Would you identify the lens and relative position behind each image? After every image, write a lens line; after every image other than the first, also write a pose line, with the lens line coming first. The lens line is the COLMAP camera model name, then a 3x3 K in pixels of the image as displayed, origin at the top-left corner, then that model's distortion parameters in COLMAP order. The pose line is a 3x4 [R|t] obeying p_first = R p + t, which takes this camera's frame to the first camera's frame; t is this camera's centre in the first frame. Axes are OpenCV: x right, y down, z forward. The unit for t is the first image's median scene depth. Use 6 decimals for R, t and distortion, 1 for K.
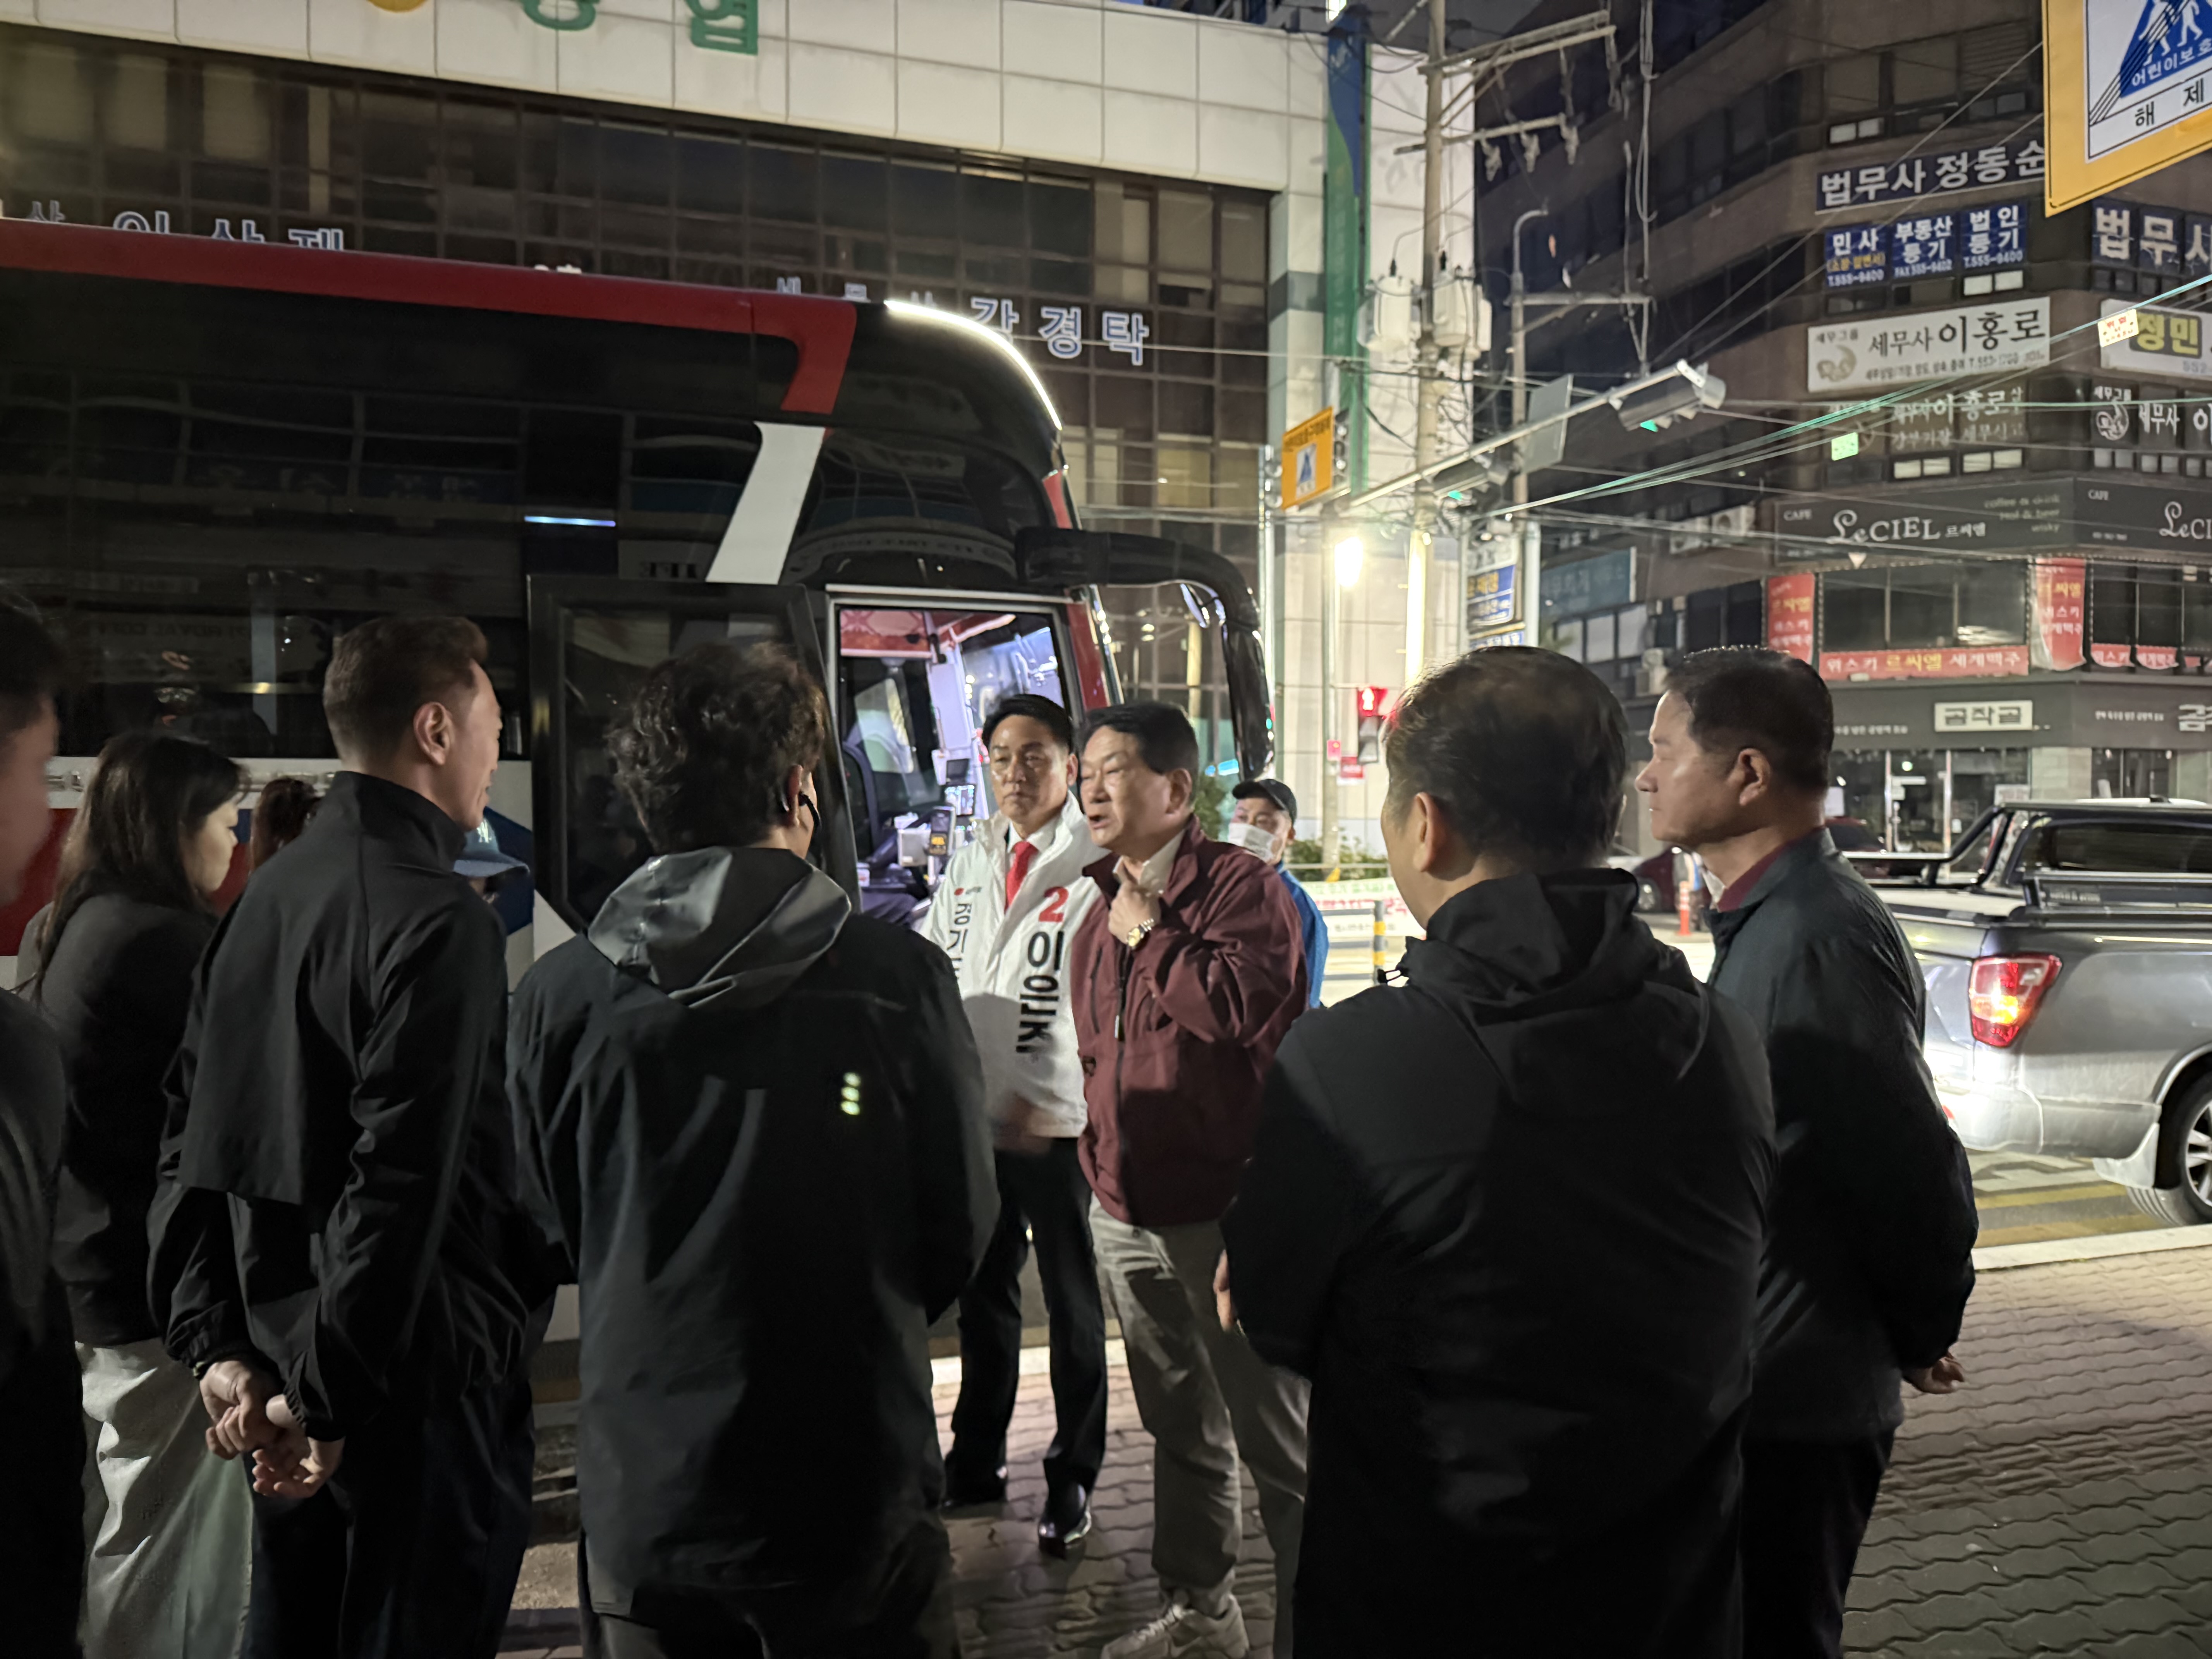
lens RADIAL K [[1581.4, 0, 1089.8], [0, 1581.4, 834.6], [0, 0, 1]] dist [0.025663, -0.023515]
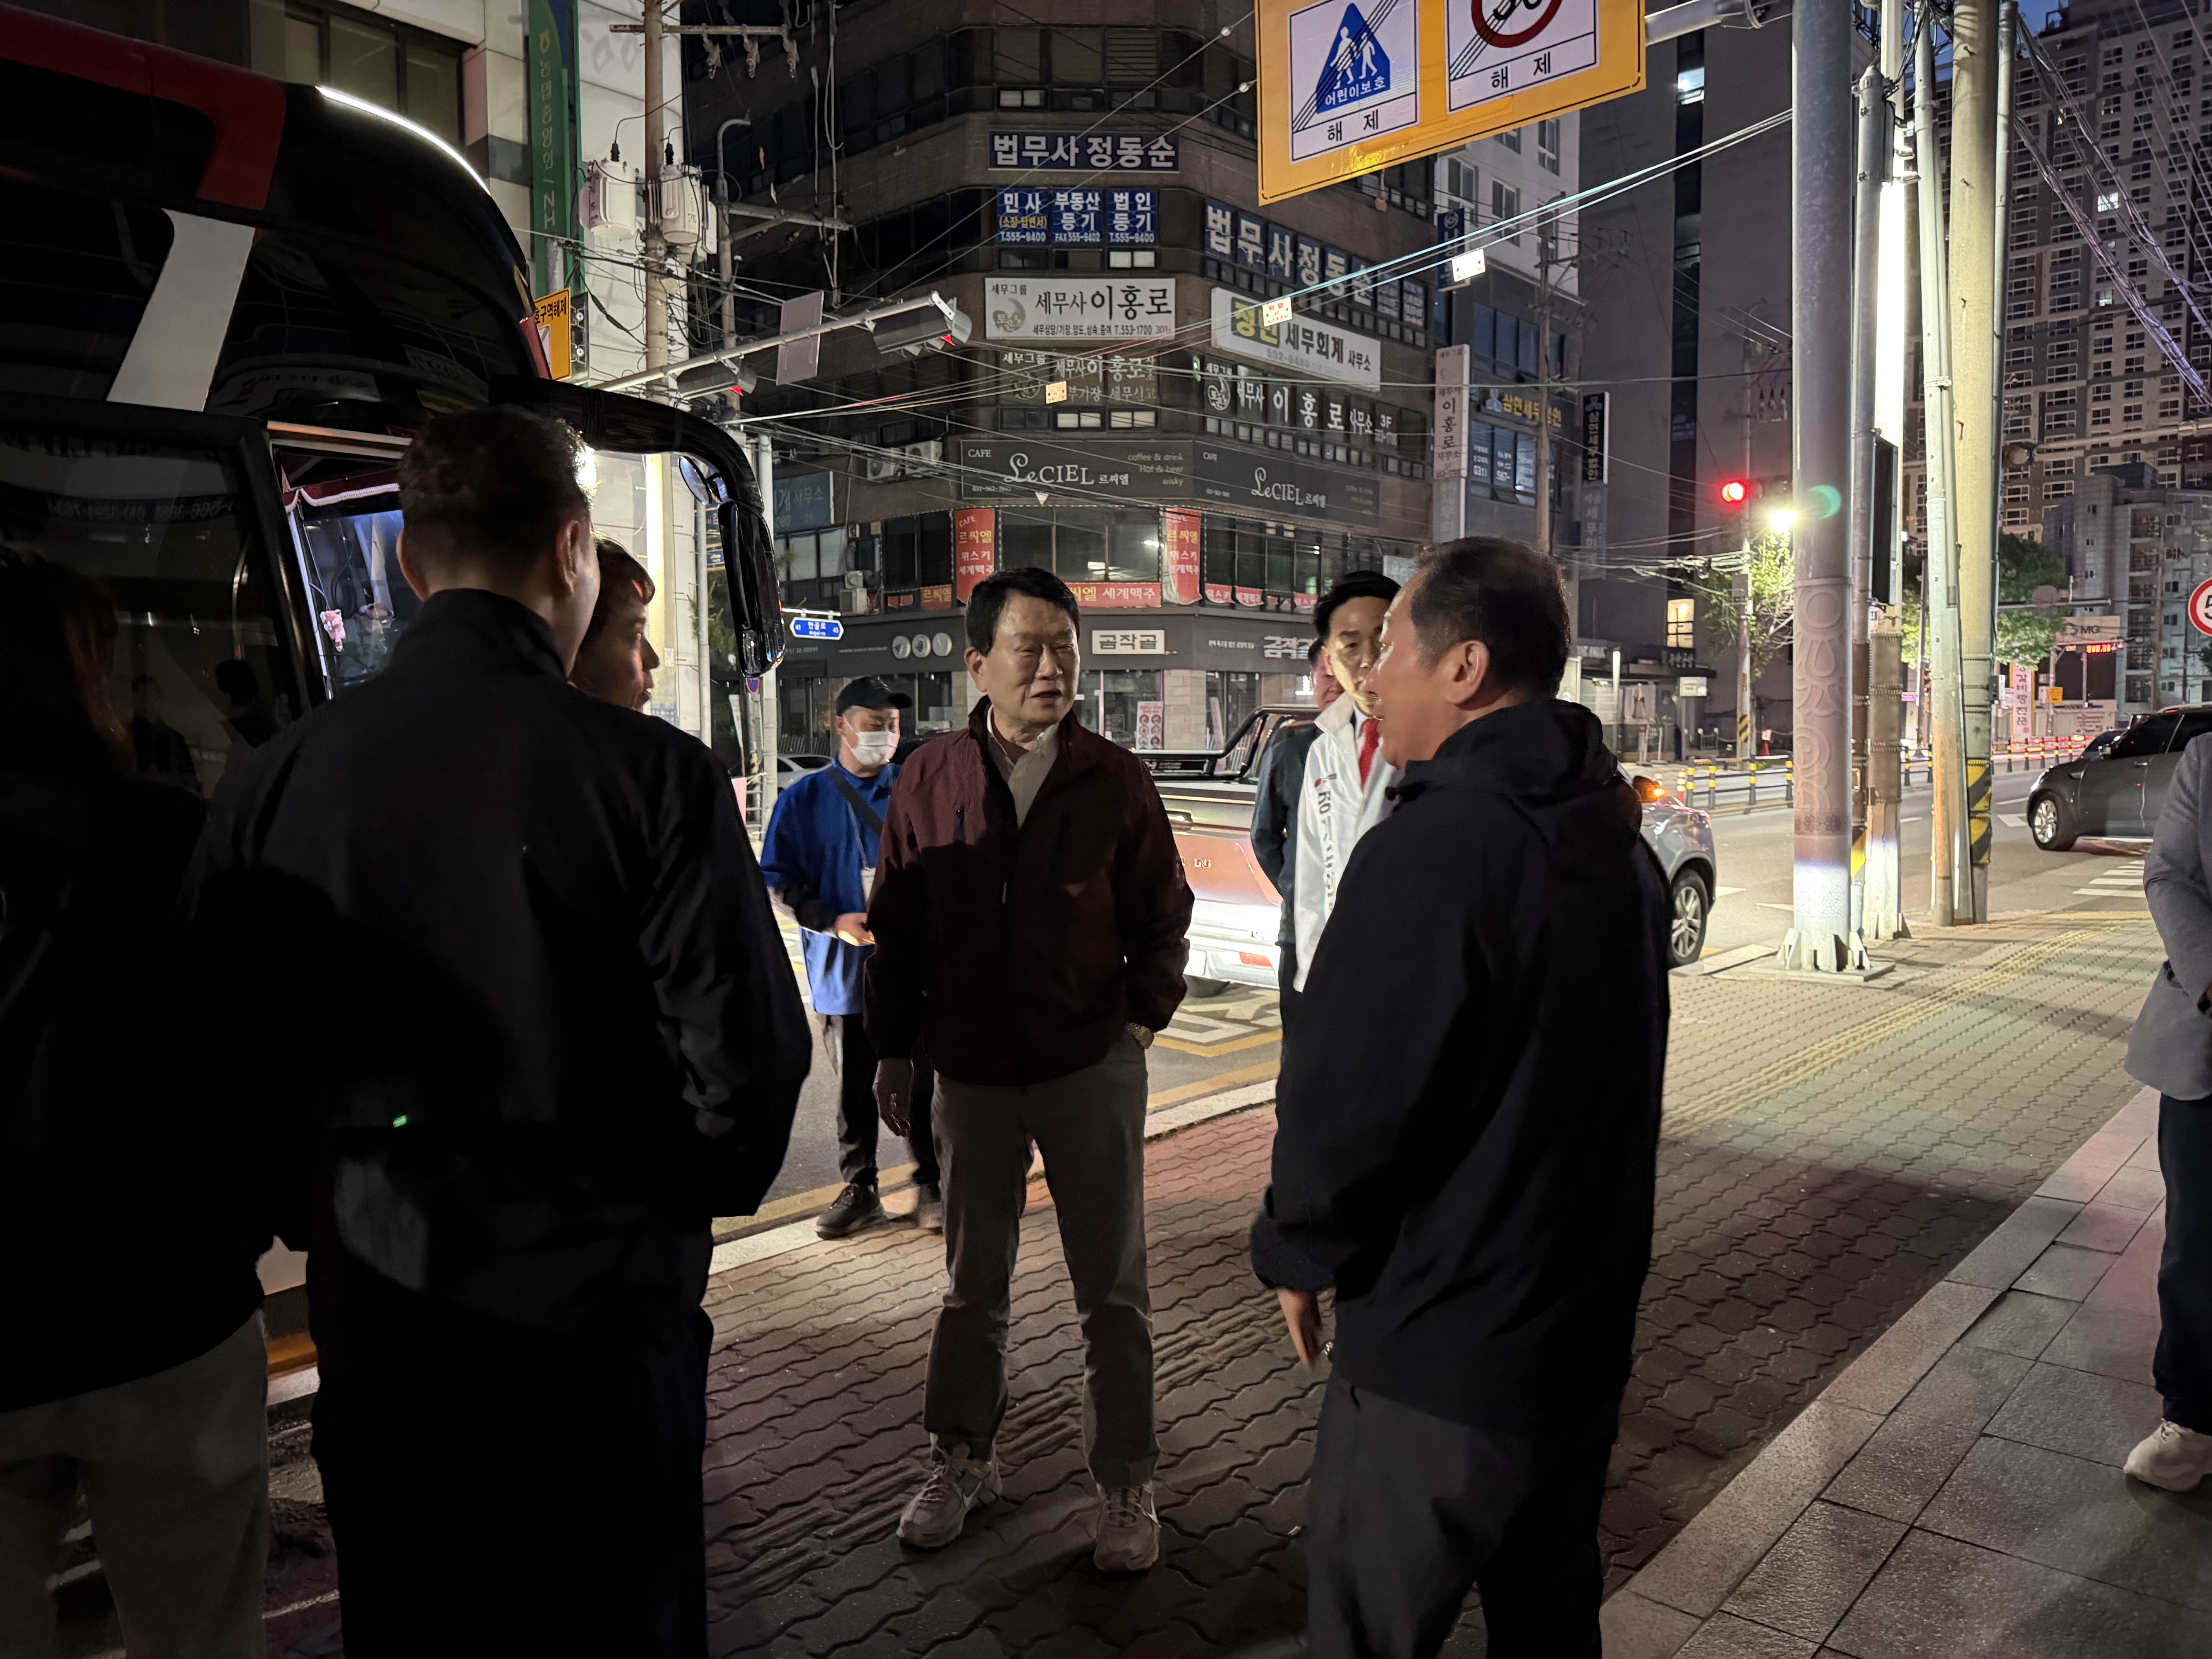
lens RADIAL K [[1581.4, 0, 1080.5], [0, 1581.4, 845.9], [0, 0, 1]] dist [0.025663, -0.023515]
pose [[0.873109, -0.039868, 0.485893, -0.033285], [0.011622, 0.998070, 0.061009, 0.002844], [-0.487387, -0.047620, 0.871887, 0.007915]]
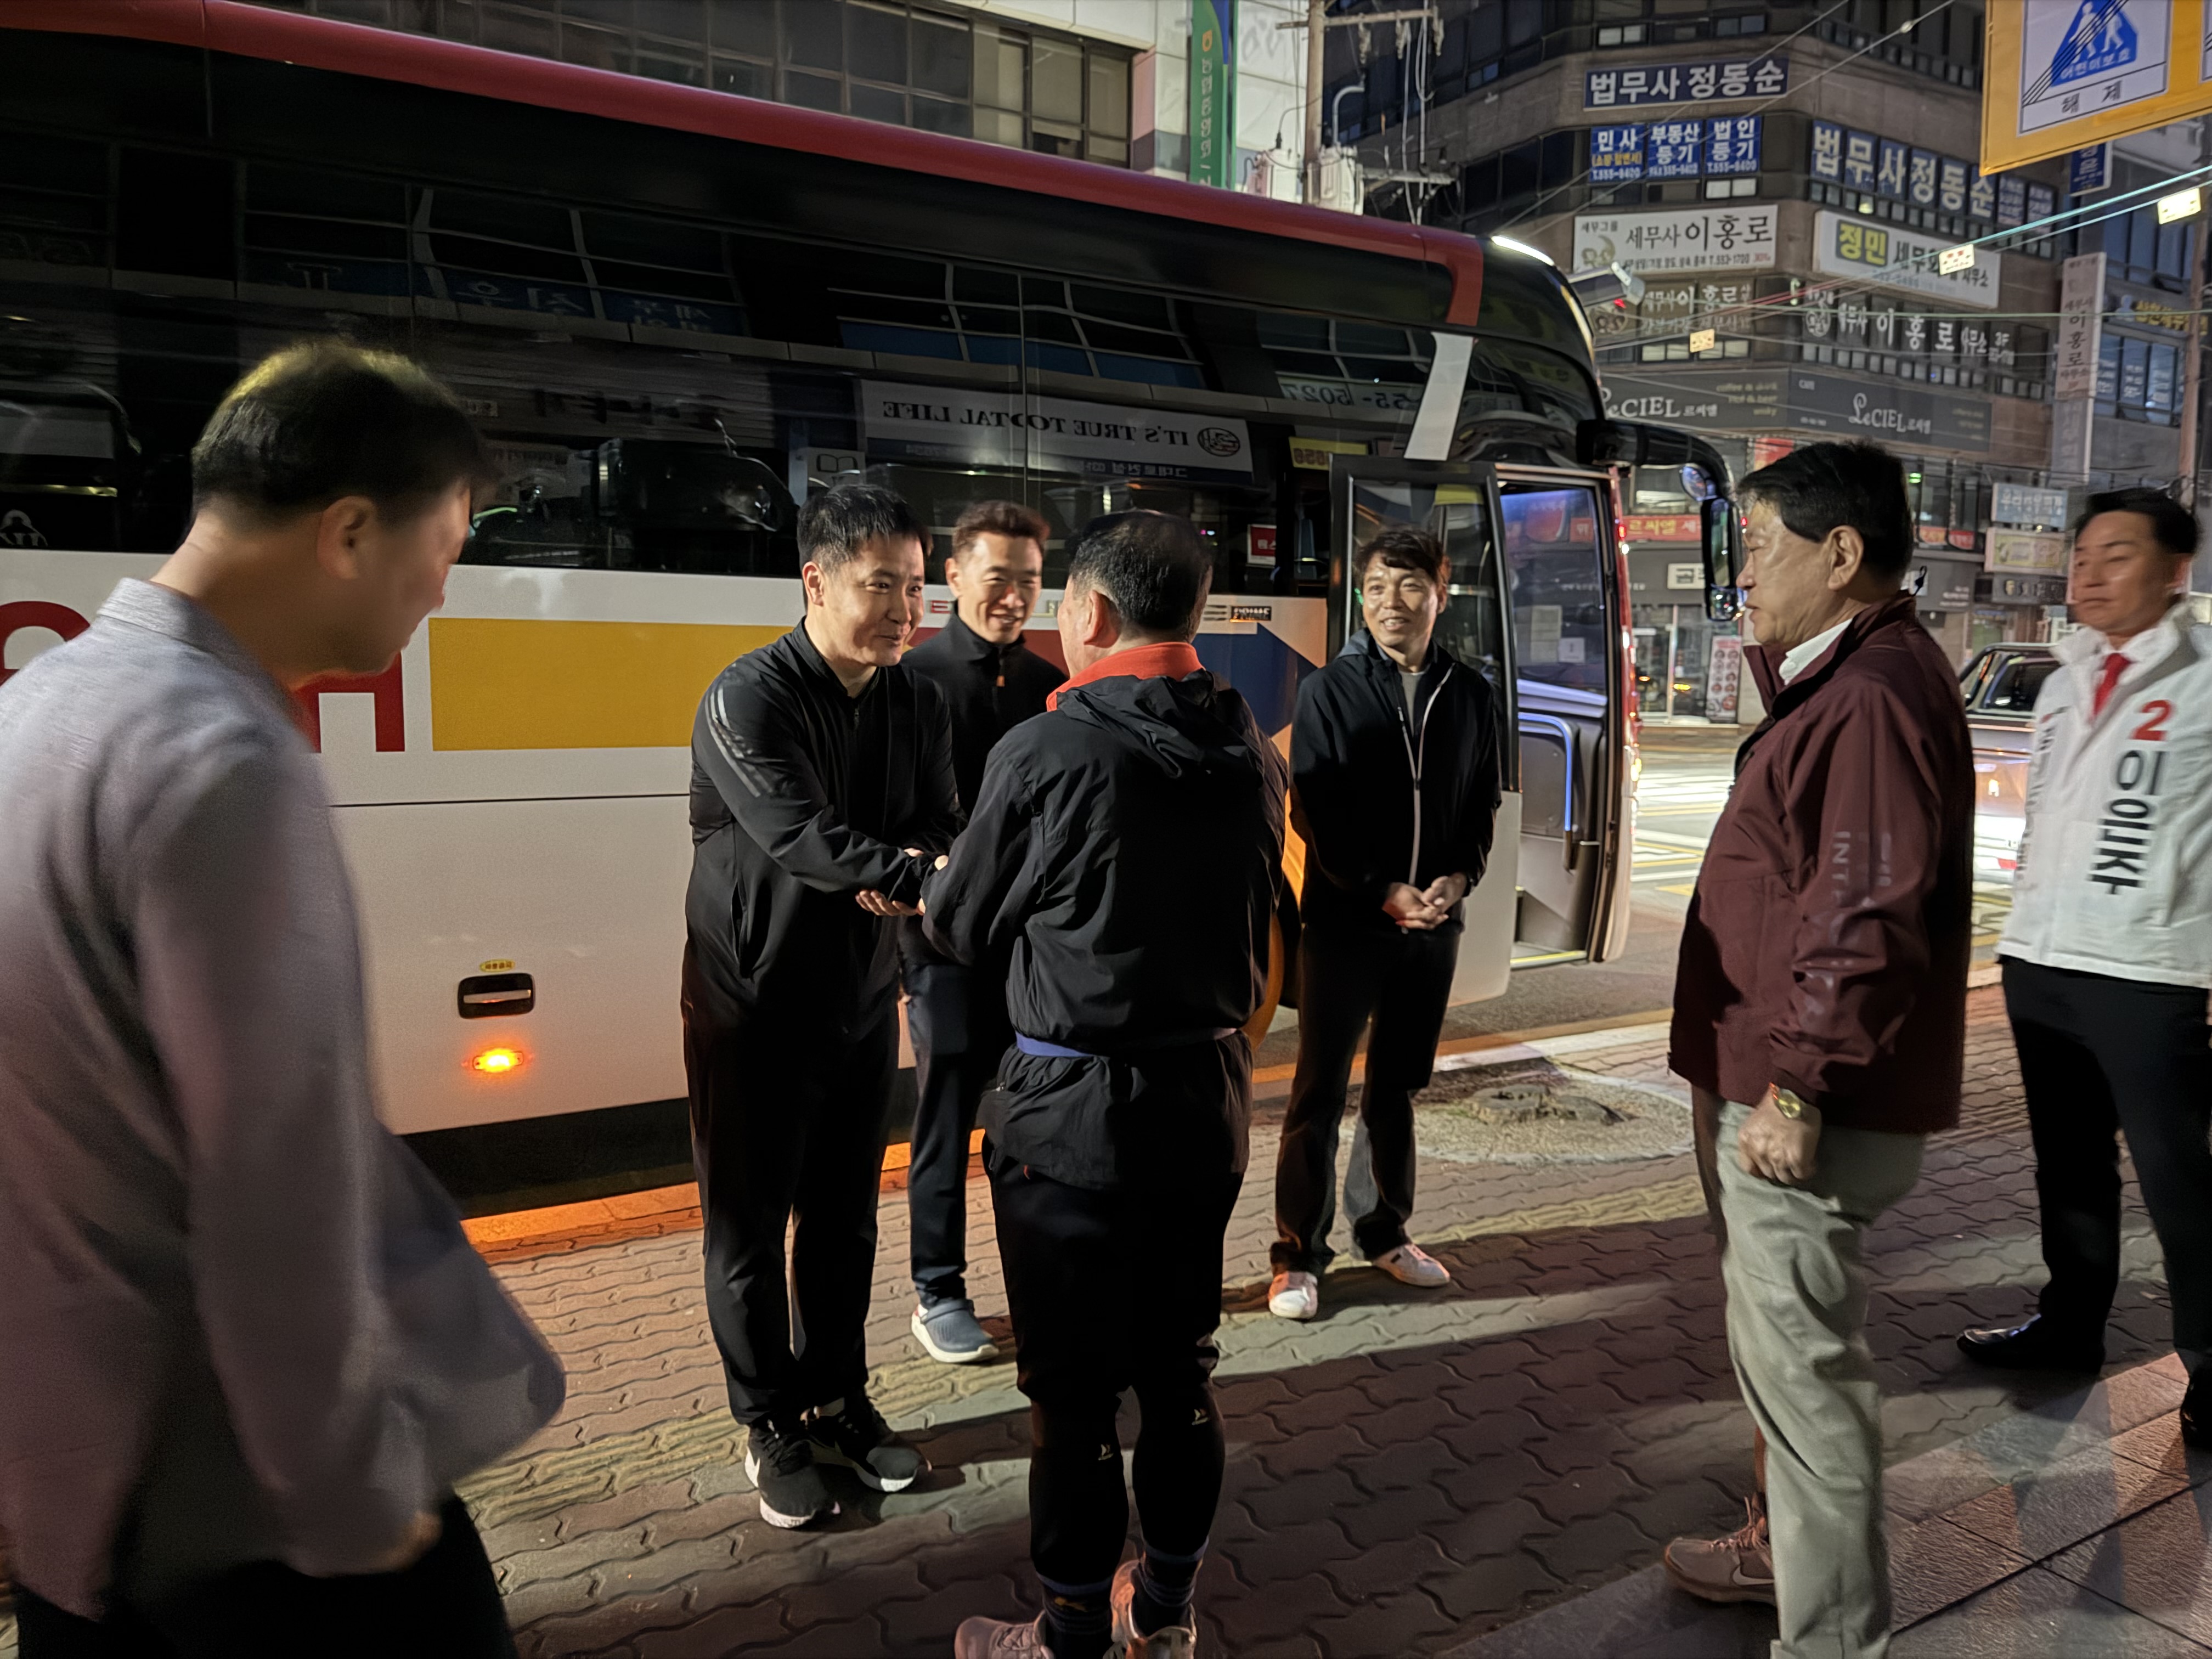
lens RADIAL K [[1581.4, 0, 1115.2], [0, 1581.4, 821.1], [0, 0, 1]] dist [0.025663, -0.023515]
pose [[0.974458, -0.014720, 0.224085, -0.117859], [-0.005111, 0.996137, 0.087663, 0.004027], [-0.224510, -0.086570, 0.970619, -0.036256]]
